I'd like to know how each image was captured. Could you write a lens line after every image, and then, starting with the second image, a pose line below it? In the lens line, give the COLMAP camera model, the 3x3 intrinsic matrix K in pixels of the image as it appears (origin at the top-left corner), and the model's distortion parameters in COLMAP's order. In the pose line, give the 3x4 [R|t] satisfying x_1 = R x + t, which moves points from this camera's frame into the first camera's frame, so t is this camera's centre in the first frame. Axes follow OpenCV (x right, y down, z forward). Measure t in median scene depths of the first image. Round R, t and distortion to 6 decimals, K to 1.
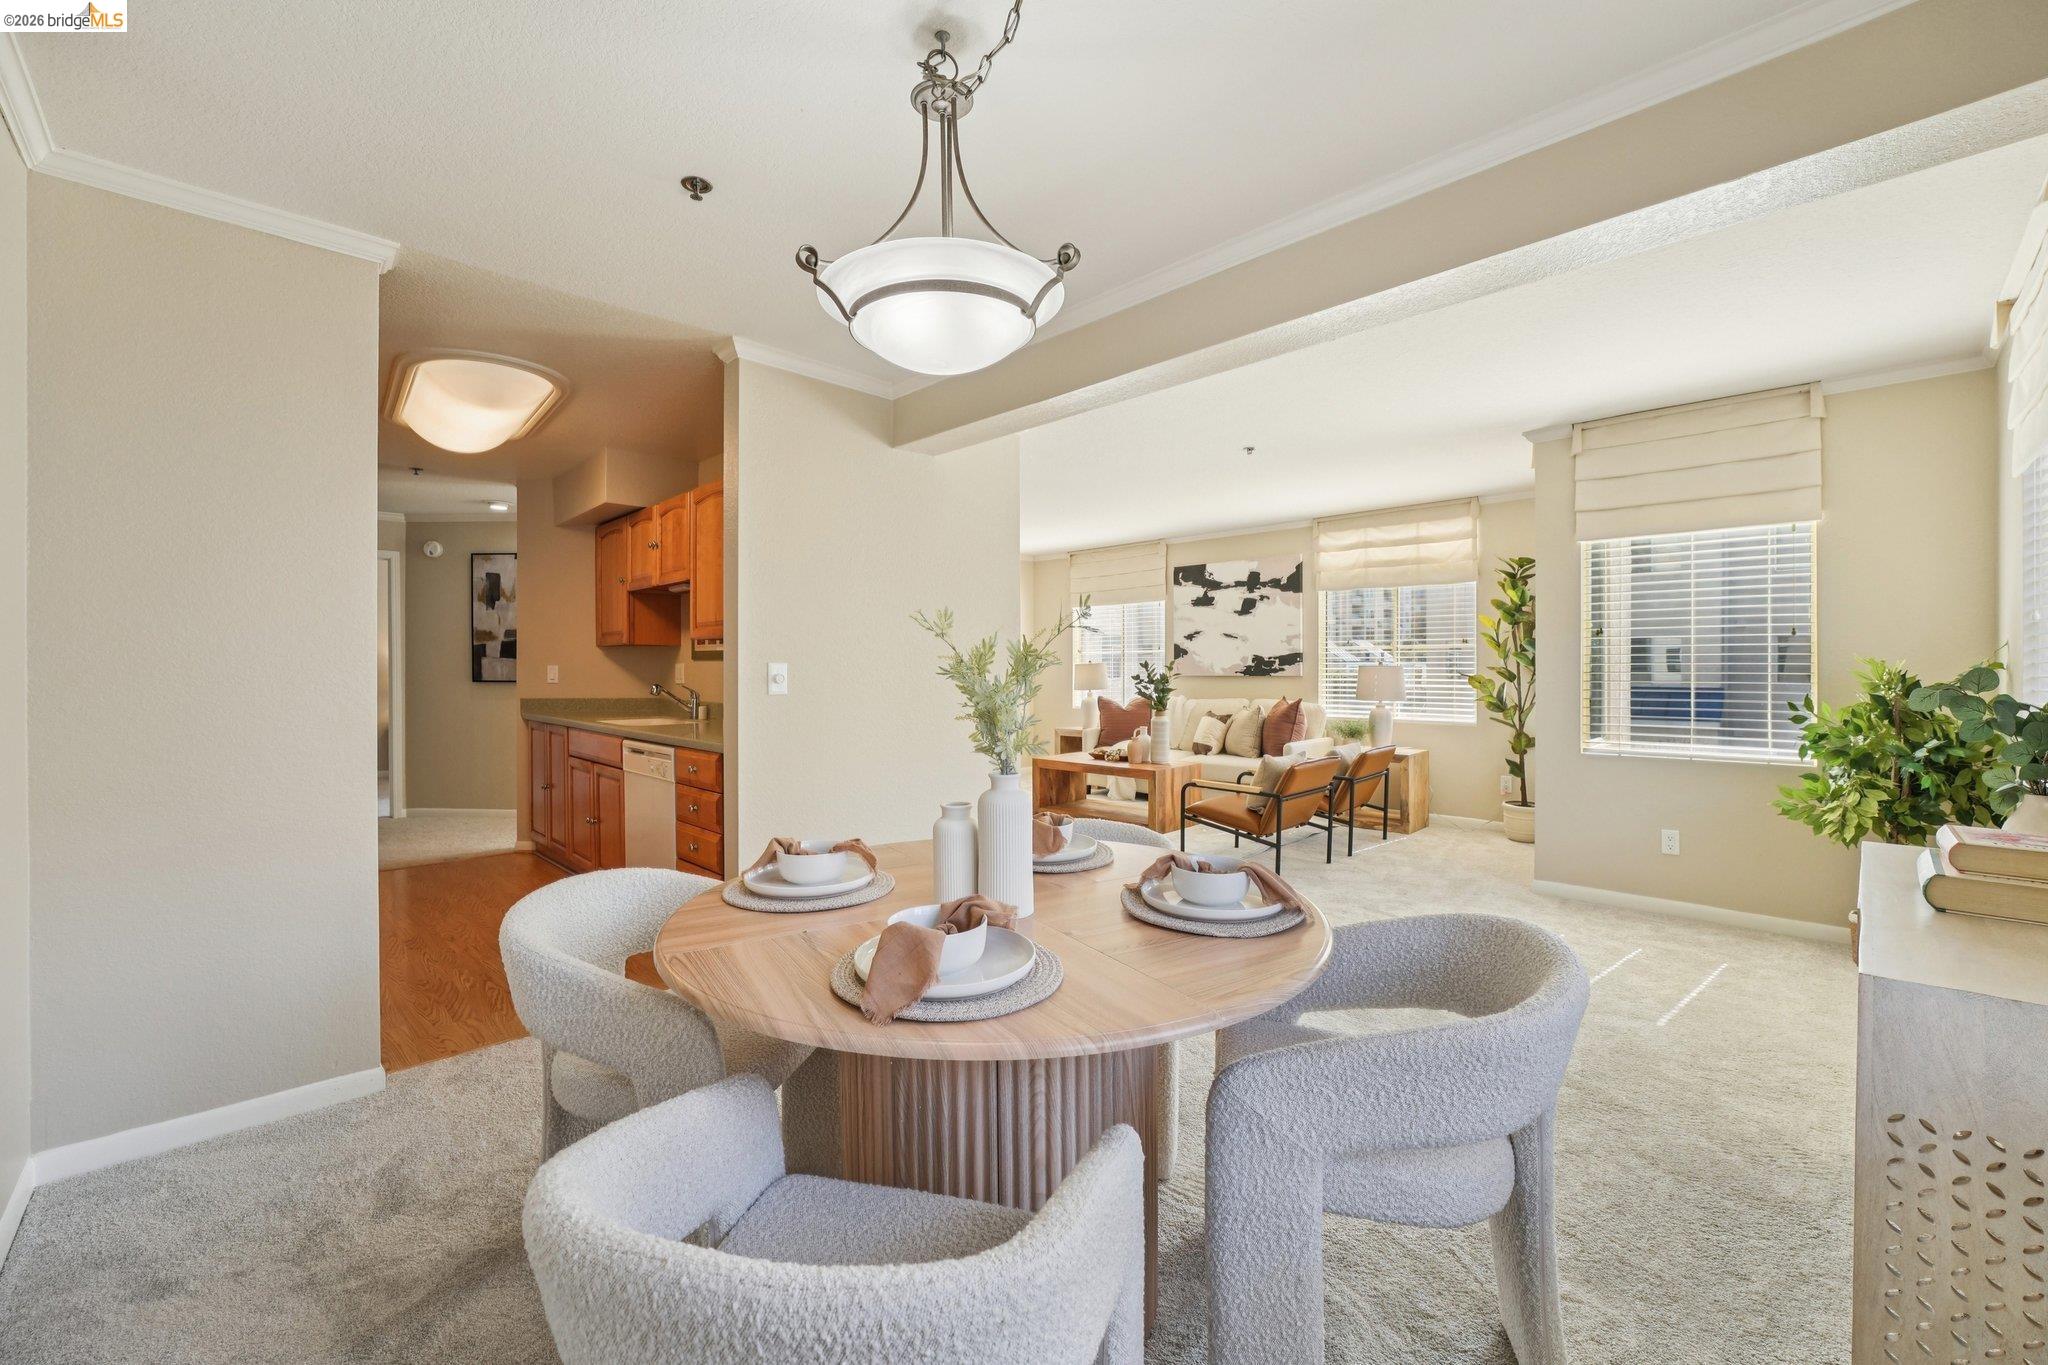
lens RADIAL K [[830.6, 0, 1013.3], [0, 830.6, 672.7], [0, 0, 1]] dist [-0.023051, -0.000075]
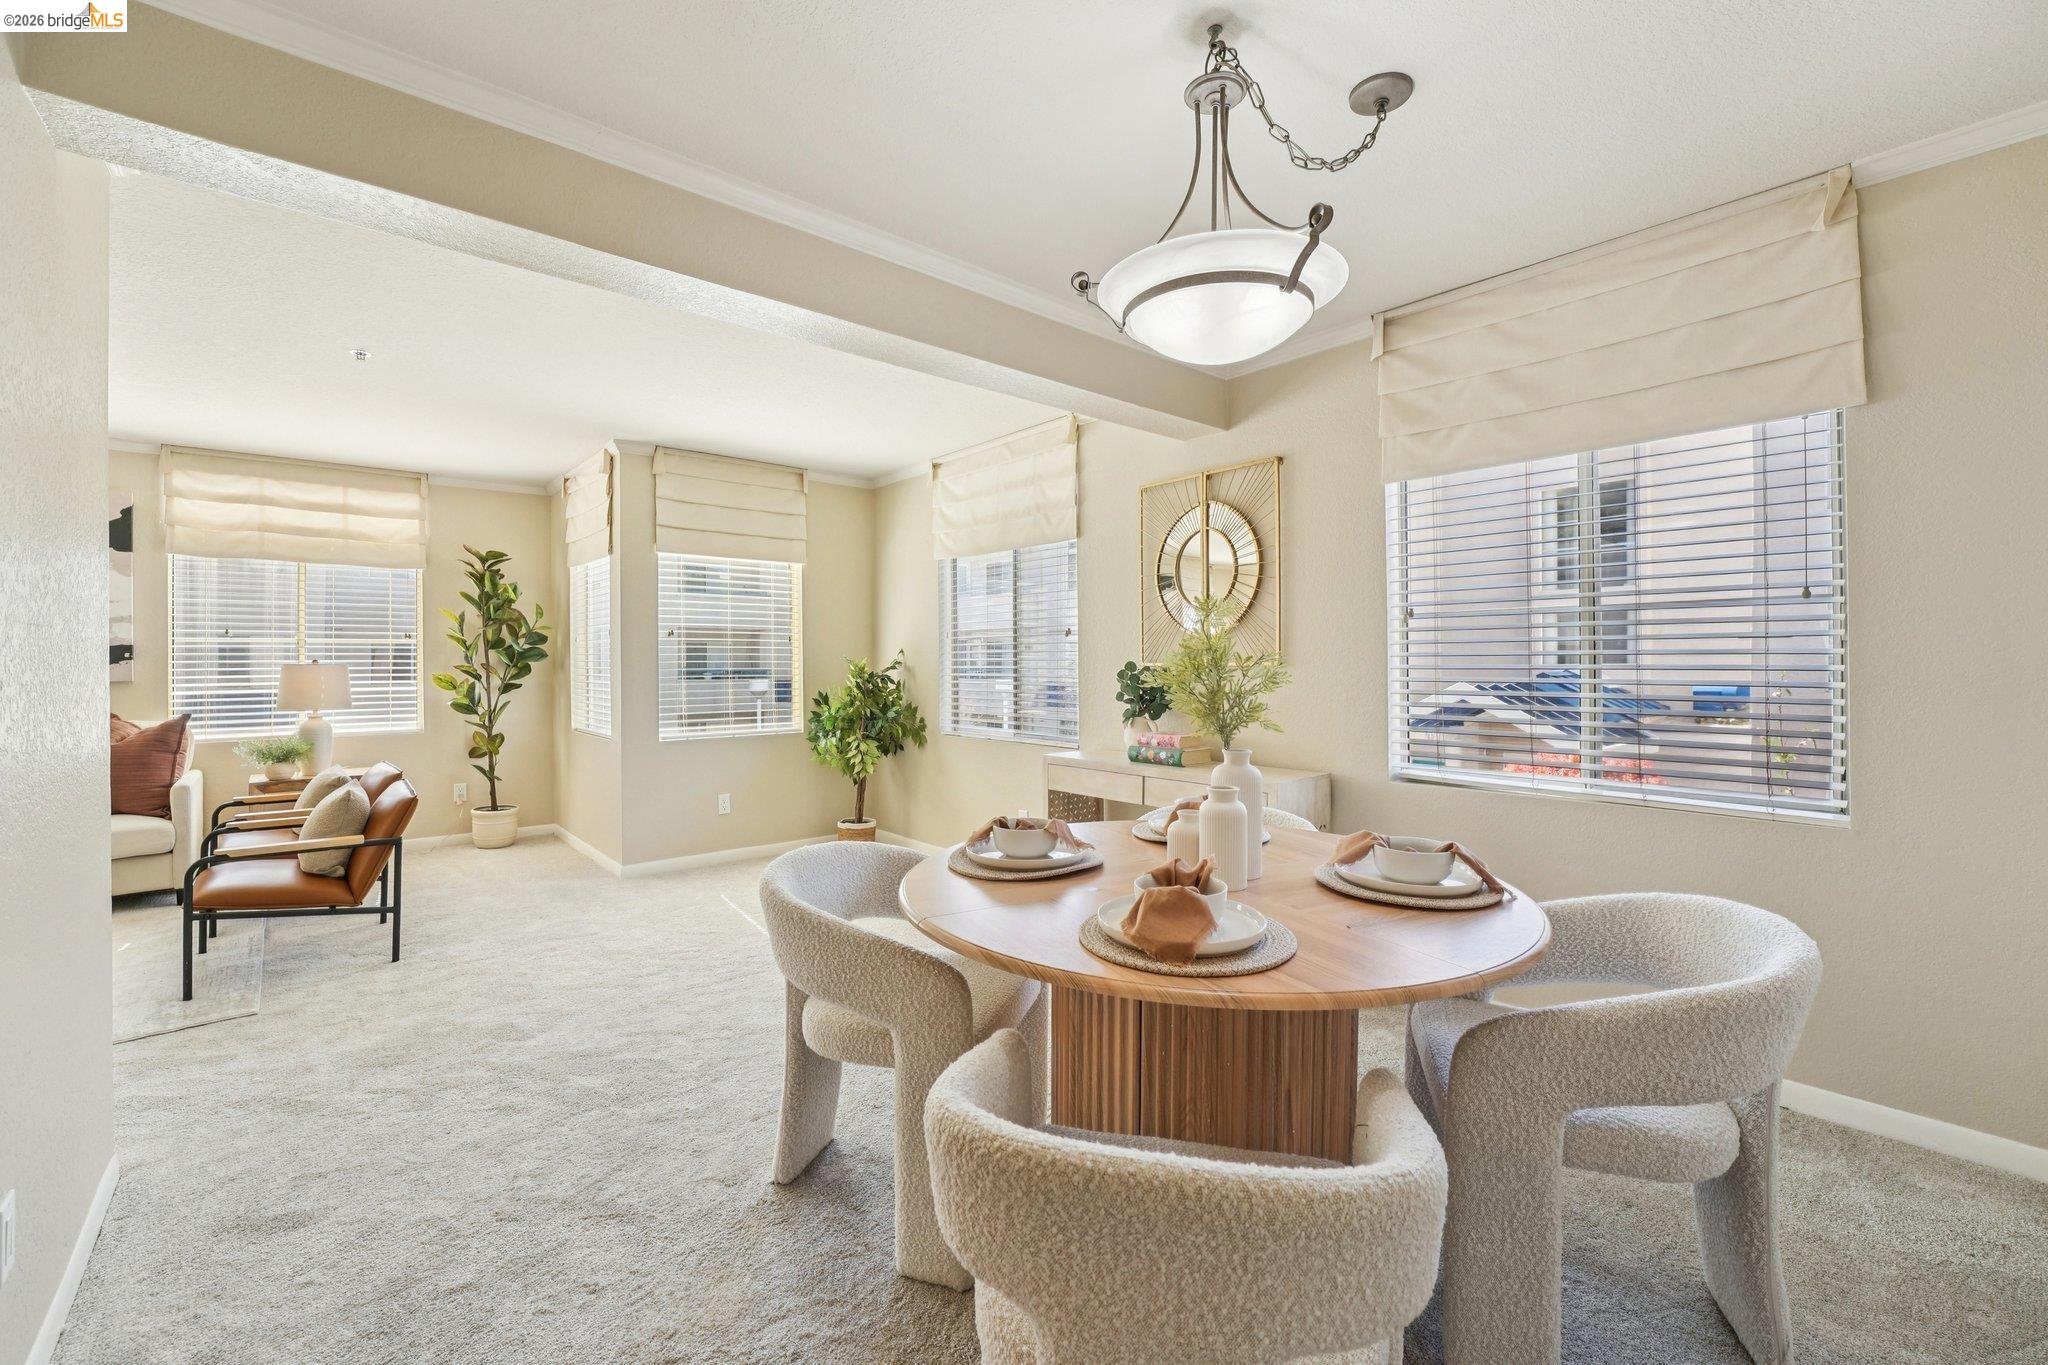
lens RADIAL K [[830.6, 0, 1013.3], [0, 830.6, 672.7], [0, 0, 1]] dist [-0.023051, -0.000075]
pose [[0.051454, -0.013006, 0.998591, -0.239598], [0.011376, 0.999858, 0.012437, -0.002787], [-0.998611, 0.010720, 0.051595, 0.268667]]
